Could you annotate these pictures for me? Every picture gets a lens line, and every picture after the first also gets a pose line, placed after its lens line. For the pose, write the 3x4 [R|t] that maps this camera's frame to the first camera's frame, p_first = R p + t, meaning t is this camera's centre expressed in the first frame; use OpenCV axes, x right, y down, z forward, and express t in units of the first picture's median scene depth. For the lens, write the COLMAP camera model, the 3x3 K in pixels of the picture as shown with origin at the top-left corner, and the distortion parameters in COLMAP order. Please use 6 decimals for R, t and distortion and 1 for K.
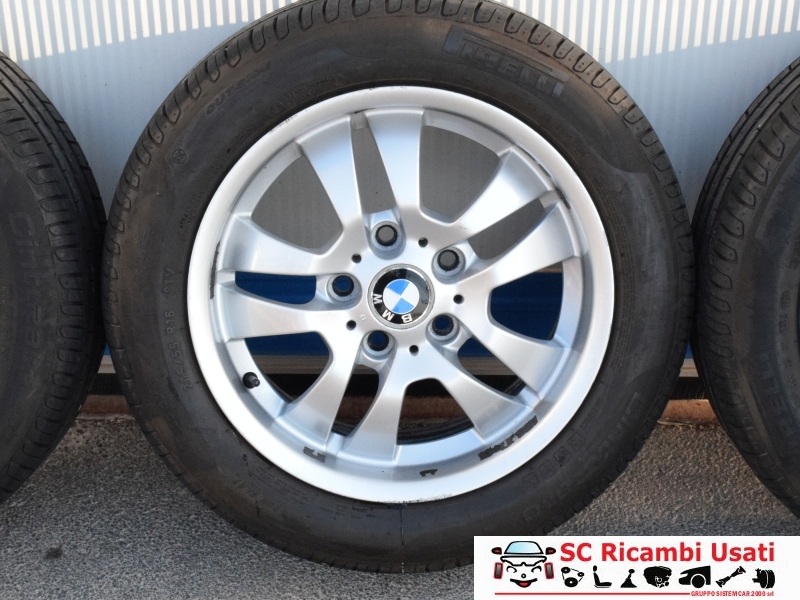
lens RADIAL K [[1141.4, 0, 400.0], [0, 1141.4, 300.0], [0, 0, 1]] dist [-0.021024, -0.014592]
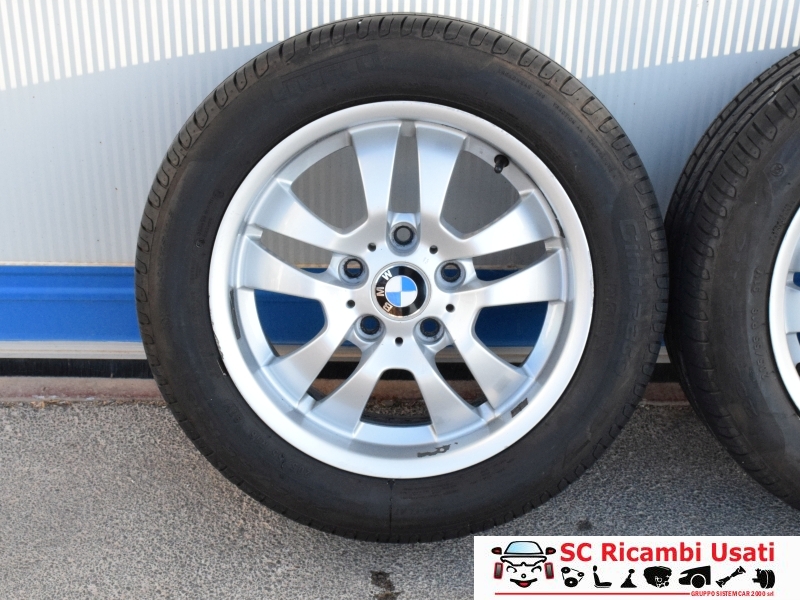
lens RADIAL K [[1042.3, 0, 400.0], [0, 1042.3, 300.0], [0, 0, 1]] dist [0.000155, -0.044179]
pose [[0.999902, -0.000692, 0.013965, -0.529903], [0.000605, 0.999981, 0.006214, -0.004380], [-0.013969, -0.006205, 0.999883, -0.015926]]
